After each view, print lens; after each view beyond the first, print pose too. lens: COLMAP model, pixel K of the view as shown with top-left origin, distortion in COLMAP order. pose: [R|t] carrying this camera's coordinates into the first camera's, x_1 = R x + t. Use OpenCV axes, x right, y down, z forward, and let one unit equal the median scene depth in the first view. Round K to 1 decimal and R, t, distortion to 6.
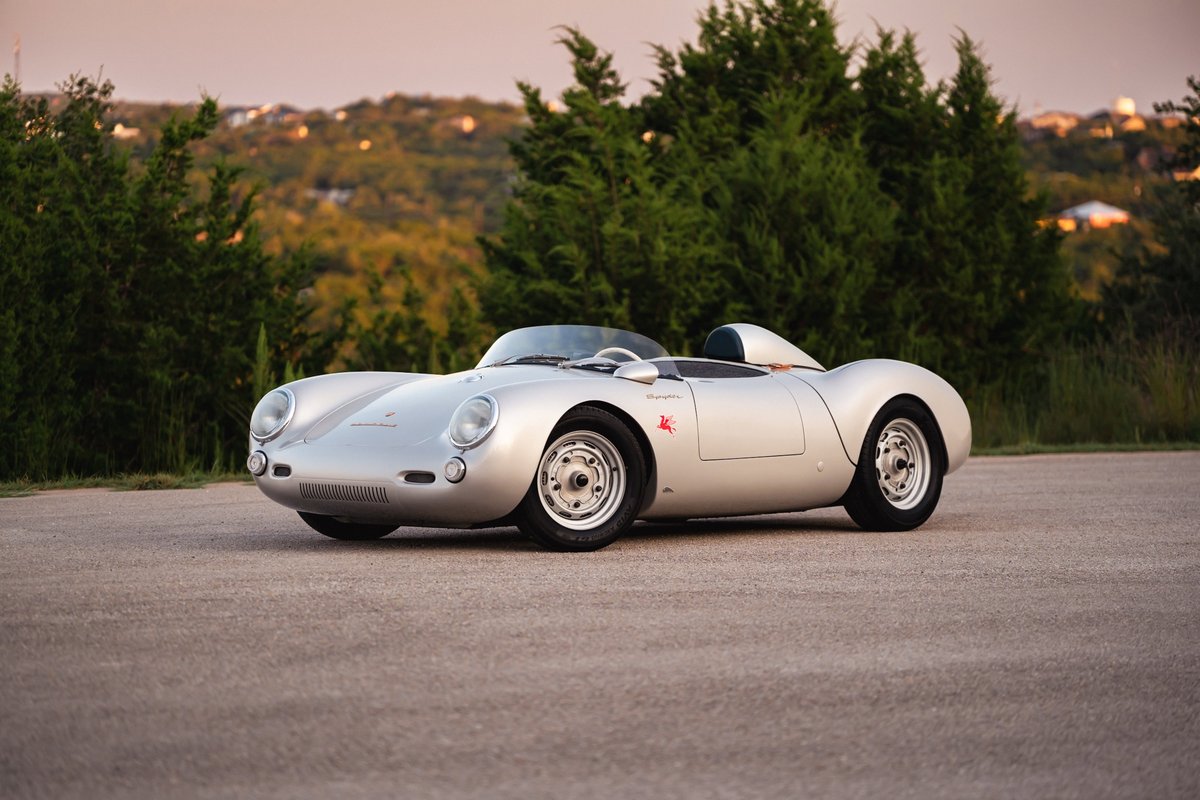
lens RADIAL K [[4293.6, 0, 672.7], [0, 4293.6, 400.3], [0, 0, 1]] dist [0.056180, -3.061194]
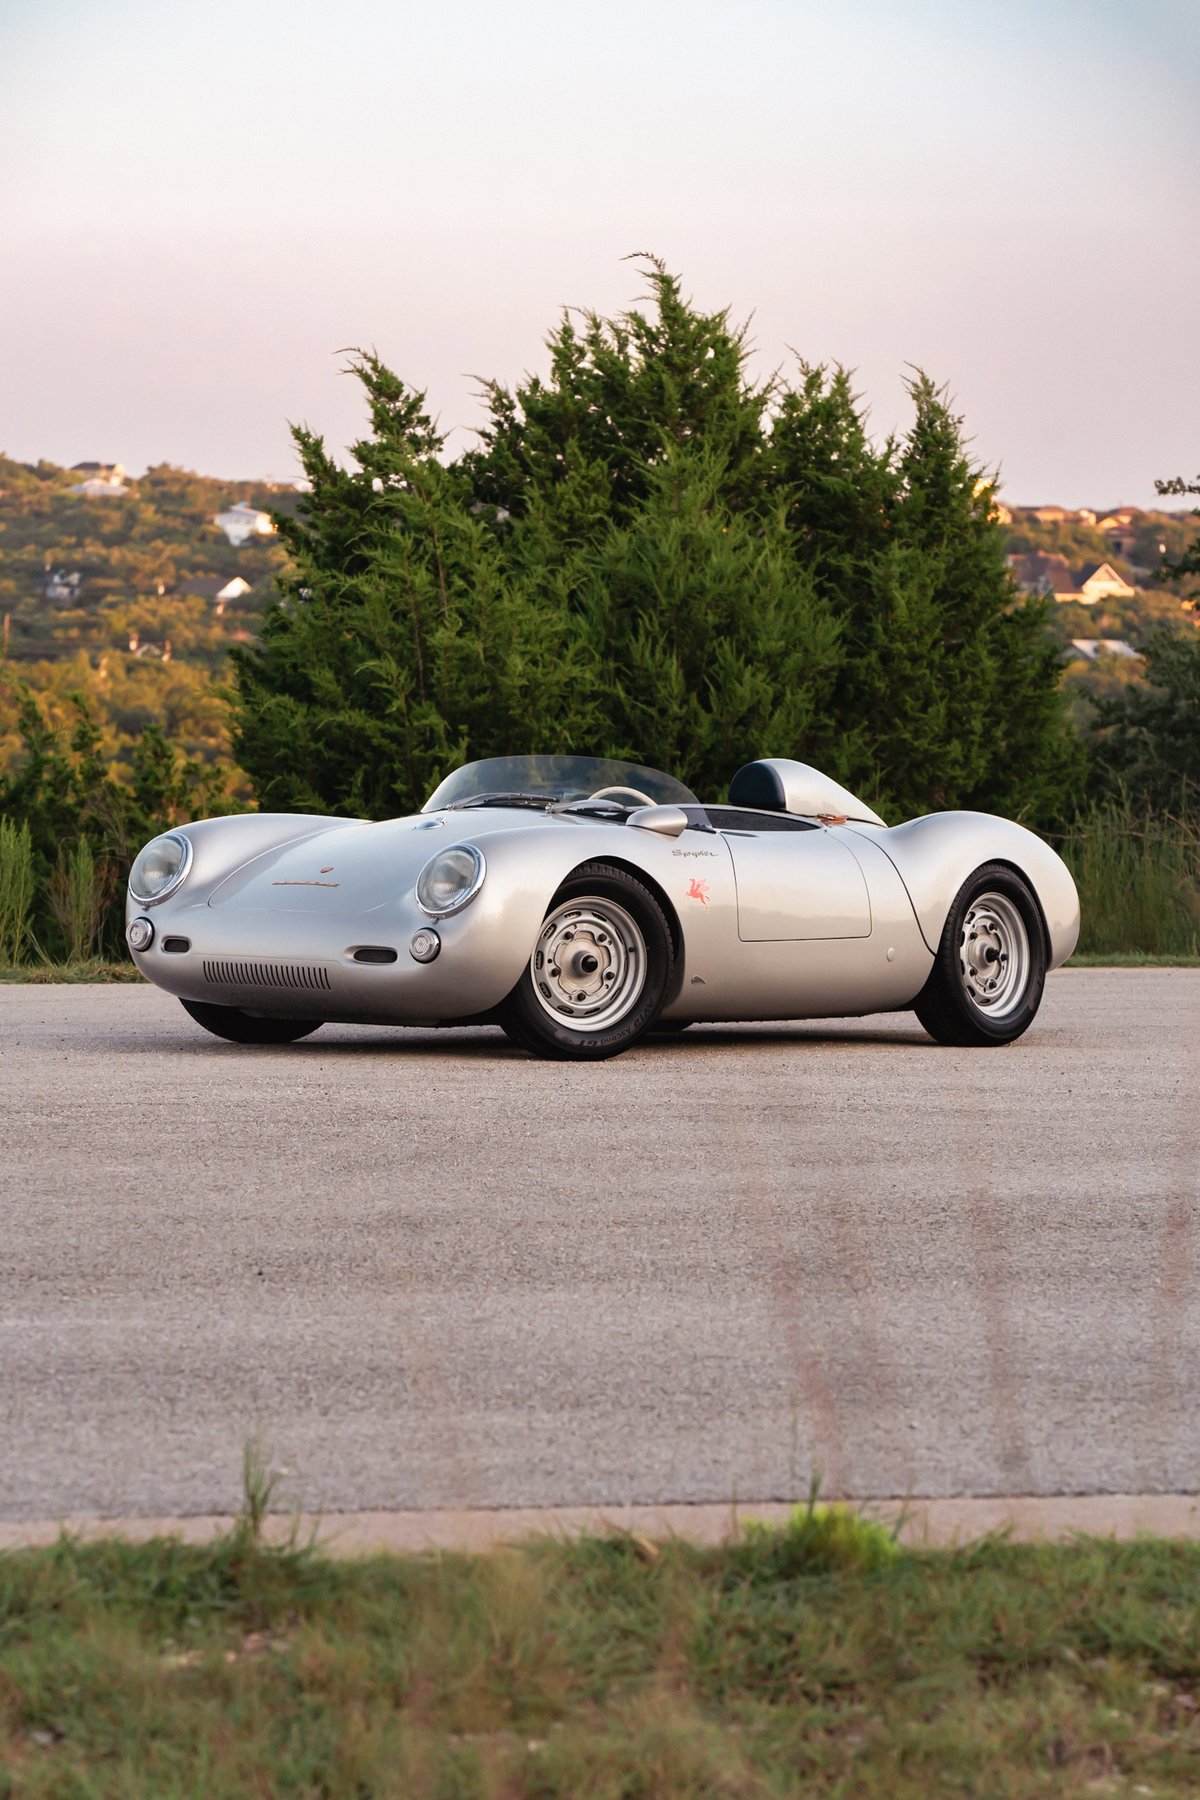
lens RADIAL K [[6516.5, 0, 600.0], [0, 6516.5, 900.0], [0, 0, 1]] dist [-0.273099, -0.540761]
pose [[0.998589, 0.018373, 0.049823, -0.040289], [-0.018194, 0.999826, -0.004029, 0.006492], [-0.049888, 0.003117, 0.998750, -0.063457]]
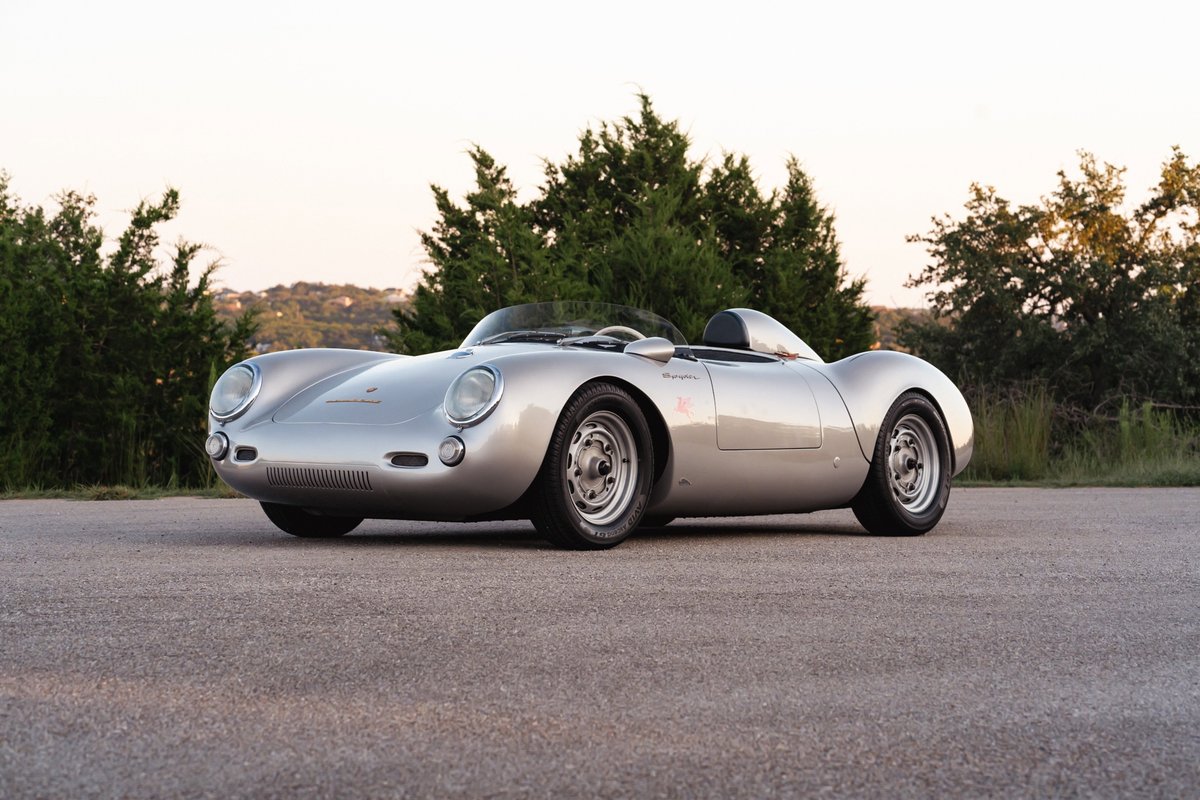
lens RADIAL K [[2770.9, 0, 640.4], [0, 2770.9, 399.1], [0, 0, 1]] dist [-0.014700, -0.036191]
pose [[0.998158, 0.013913, 0.059057, -0.023772], [-0.012020, 0.999406, -0.032288, 0.012164], [-0.059471, 0.031519, 0.997732, 0.234916]]
